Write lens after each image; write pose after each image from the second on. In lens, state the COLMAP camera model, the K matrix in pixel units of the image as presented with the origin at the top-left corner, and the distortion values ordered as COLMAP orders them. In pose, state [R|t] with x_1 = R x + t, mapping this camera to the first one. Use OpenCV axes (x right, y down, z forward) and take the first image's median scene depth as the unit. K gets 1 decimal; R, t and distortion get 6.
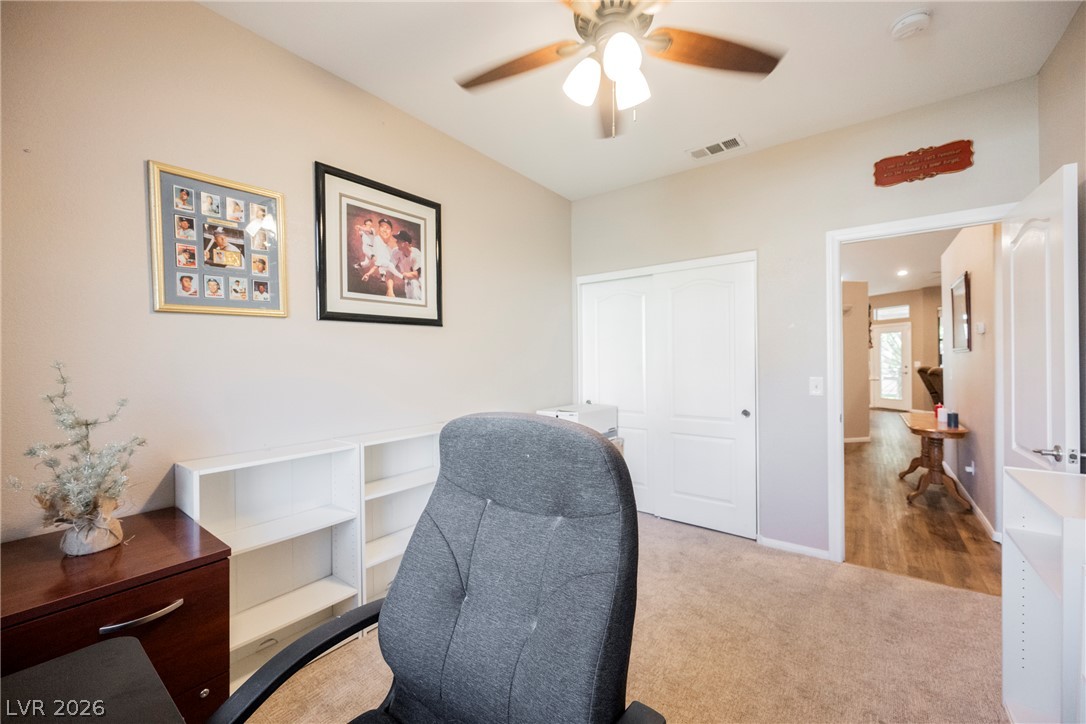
lens RADIAL K [[435.8, 0, 546.9], [0, 435.8, 362.7], [0, 0, 1]] dist [-0.000256, 0.000101]
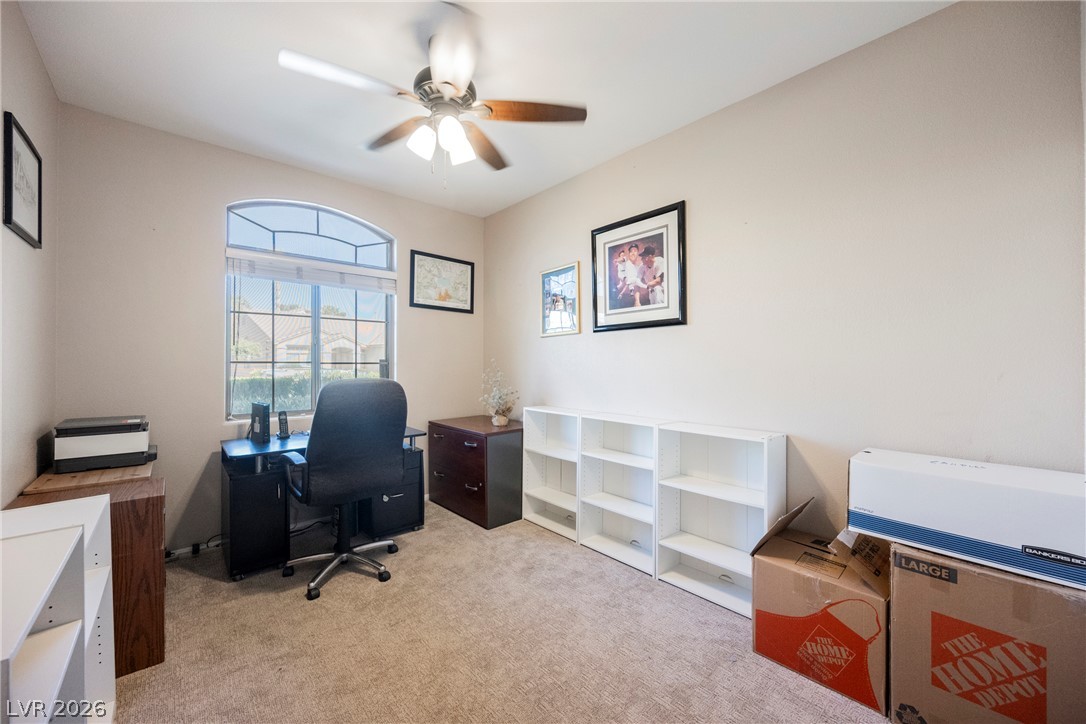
lens RADIAL K [[435.8, 0, 546.9], [0, 435.8, 362.7], [0, 0, 1]] dist [-0.000256, 0.000101]
pose [[-0.212575, 0.003212, -0.977140, 0.851564], [-0.011648, 0.999915, 0.005821, 0.000501], [0.977075, 0.012619, -0.212519, 0.986248]]
